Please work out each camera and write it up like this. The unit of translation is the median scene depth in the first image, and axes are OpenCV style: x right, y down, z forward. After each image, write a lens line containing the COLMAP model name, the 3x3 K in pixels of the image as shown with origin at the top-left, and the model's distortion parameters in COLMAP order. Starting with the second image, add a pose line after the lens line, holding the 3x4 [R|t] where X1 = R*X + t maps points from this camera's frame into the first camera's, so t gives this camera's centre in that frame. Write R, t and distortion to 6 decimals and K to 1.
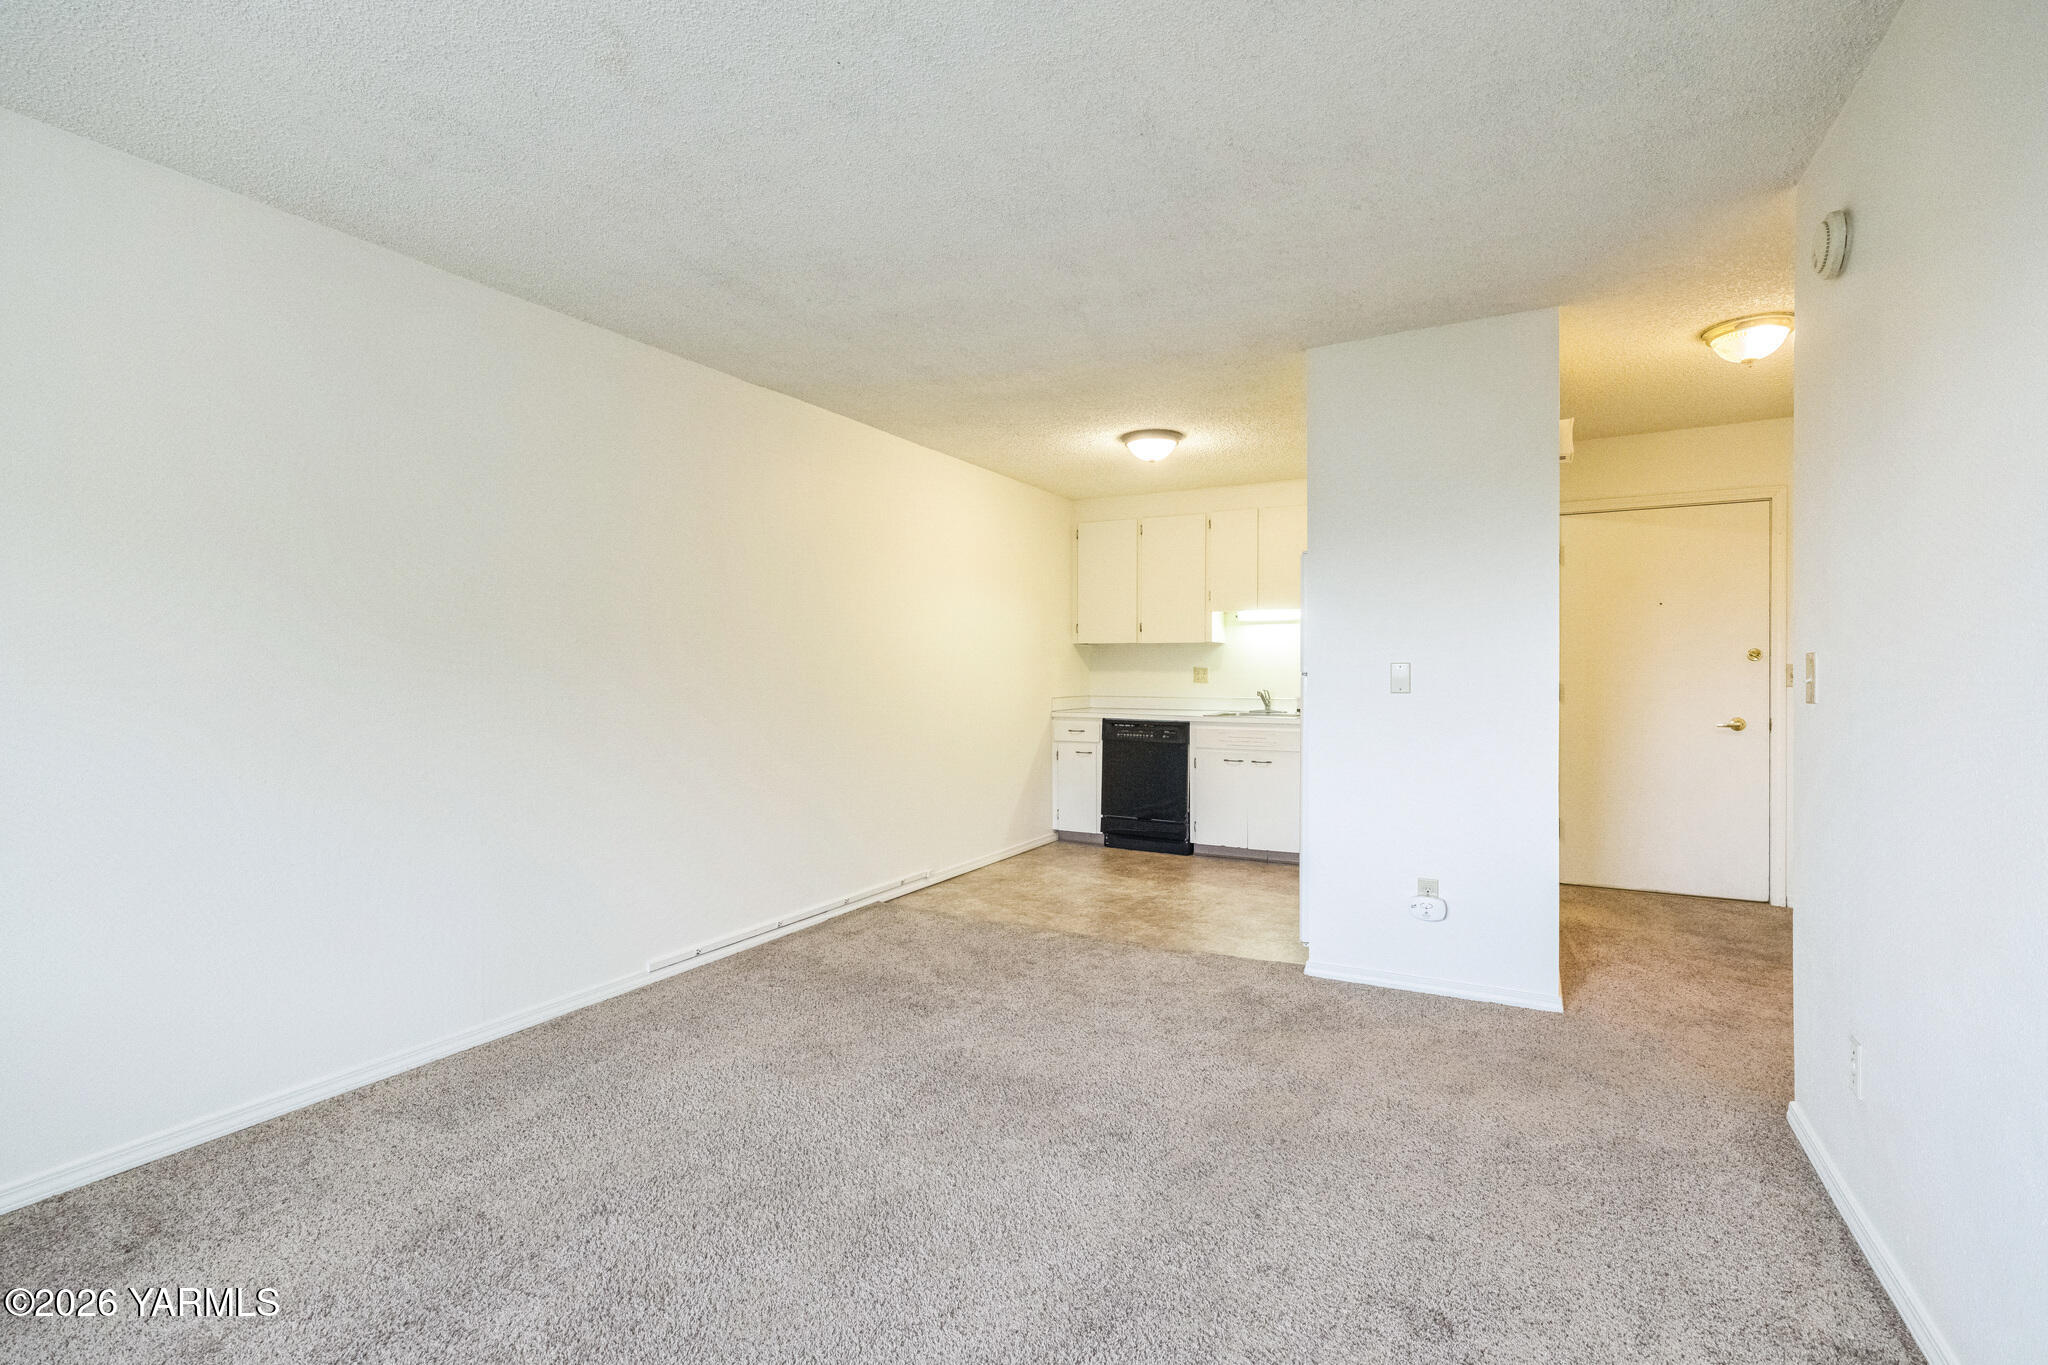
lens RADIAL K [[963.0, 0, 1024.1], [0, 963.0, 676.2], [0, 0, 1]] dist [0.016101, -0.003594]
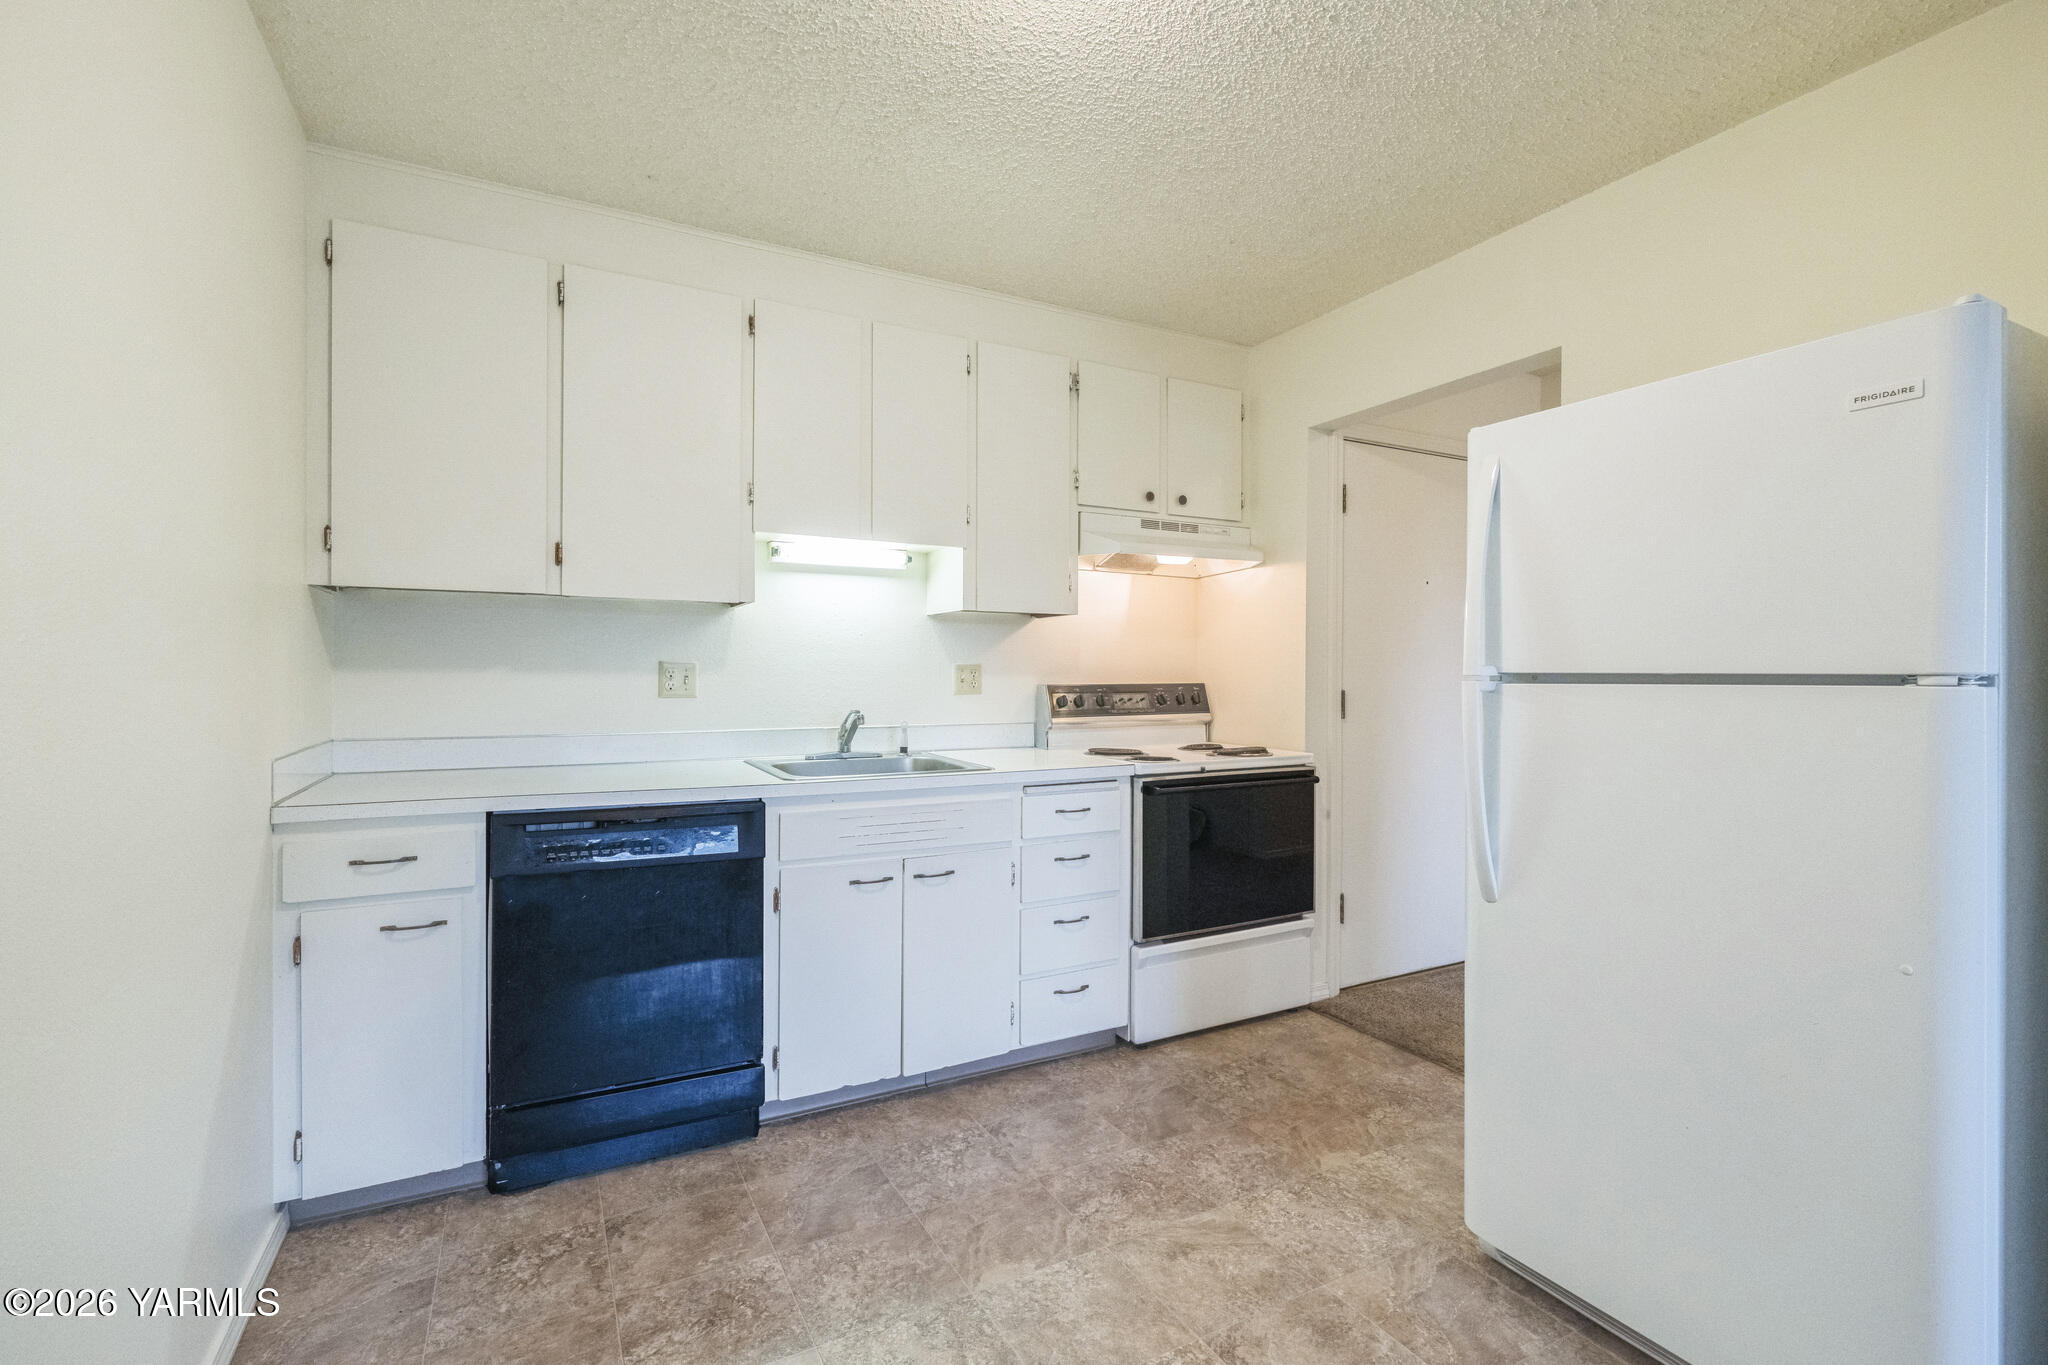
lens RADIAL K [[963.0, 0, 1015.5], [0, 963.0, 674.0], [0, 0, 1]] dist [0.016101, -0.003594]
pose [[0.549096, 0.001375, 0.835758, -0.096147], [0.001972, 0.999994, -0.002940, -0.002420], [-0.835757, 0.003263, 0.549090, 0.656194]]
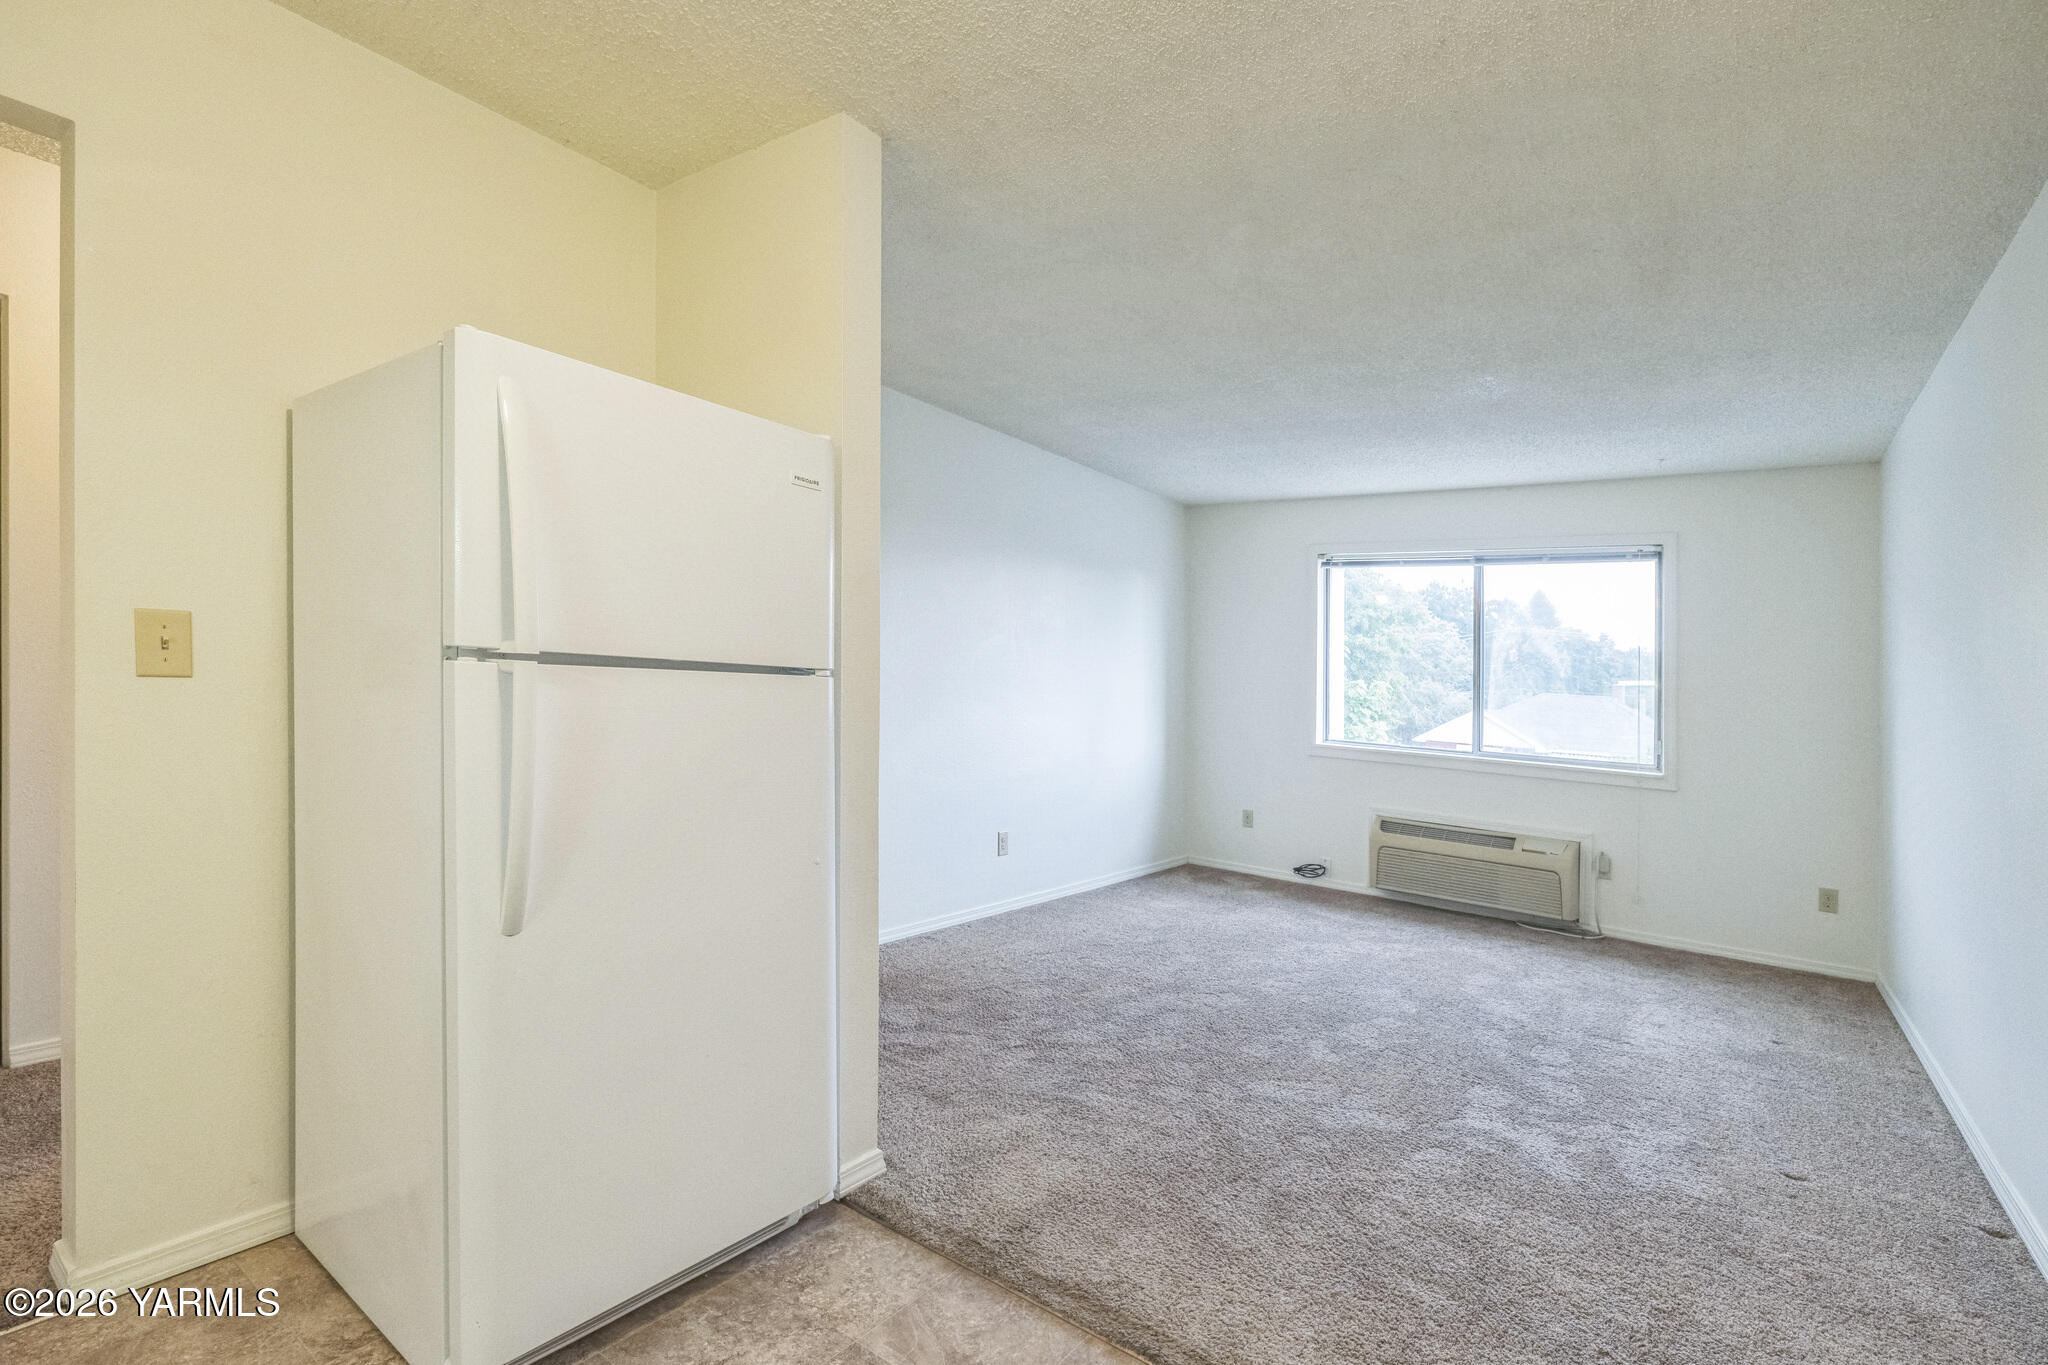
lens RADIAL K [[963.0, 0, 1007.1], [0, 963.0, 681.9], [0, 0, 1]] dist [0.016101, -0.003594]
pose [[-0.988225, -0.054910, 0.142817, 0.082565], [-0.054570, 0.998490, 0.006301, -0.003557], [-0.142947, -0.001567, -0.989729, 0.929692]]
